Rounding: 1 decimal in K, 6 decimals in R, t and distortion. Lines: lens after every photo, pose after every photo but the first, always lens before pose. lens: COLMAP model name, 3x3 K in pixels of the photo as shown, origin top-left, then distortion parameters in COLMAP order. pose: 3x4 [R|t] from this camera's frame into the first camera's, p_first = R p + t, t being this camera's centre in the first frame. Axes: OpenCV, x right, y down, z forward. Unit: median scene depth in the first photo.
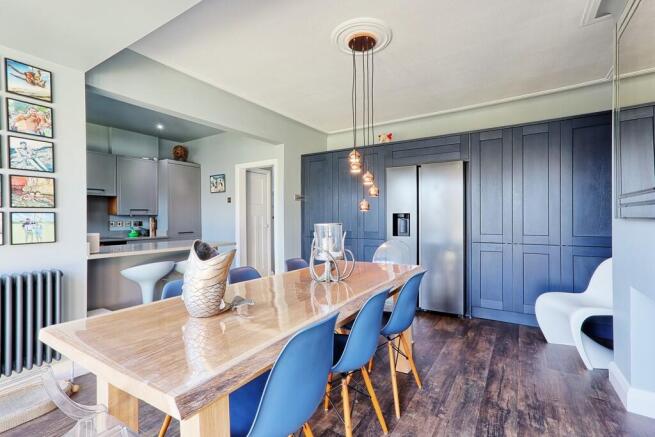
lens RADIAL K [[301.7, 0, 327.5], [0, 301.7, 218.5], [0, 0, 1]] dist [-0.025220, 0.000171]
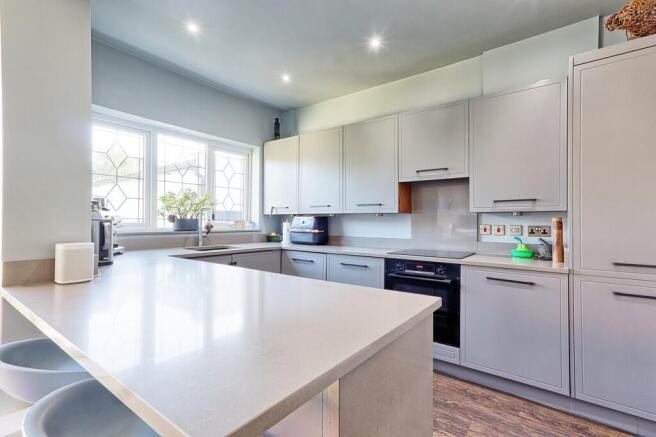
lens RADIAL K [[302.2, 0, 328.0], [0, 302.2, 218.5], [0, 0, 1]] dist [-0.025220, 0.000171]
pose [[-0.087638, -0.004770, -0.996141, -0.150259], [-0.009229, 0.999950, -0.003976, 0.003269], [0.996110, 0.008845, -0.087678, 0.738961]]
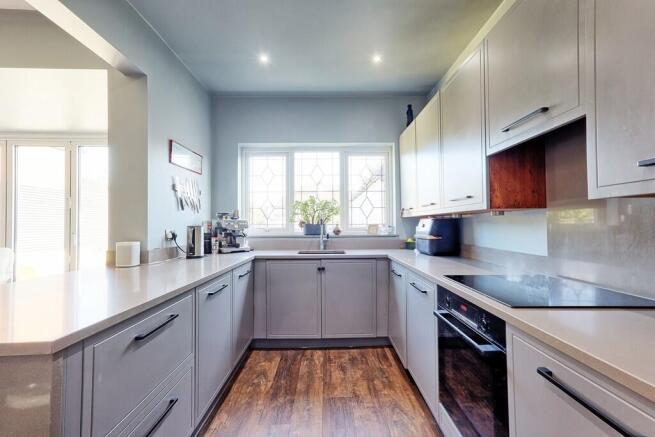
lens RADIAL K [[301.7, 0, 327.5], [0, 301.7, 218.5], [0, 0, 1]] dist [-0.025220, 0.000171]
pose [[-0.839128, 0.001521, -0.543932, -0.400678], [0.011551, 0.999820, -0.015024, 0.002163], [0.543811, -0.018890, -0.838995, 0.992113]]
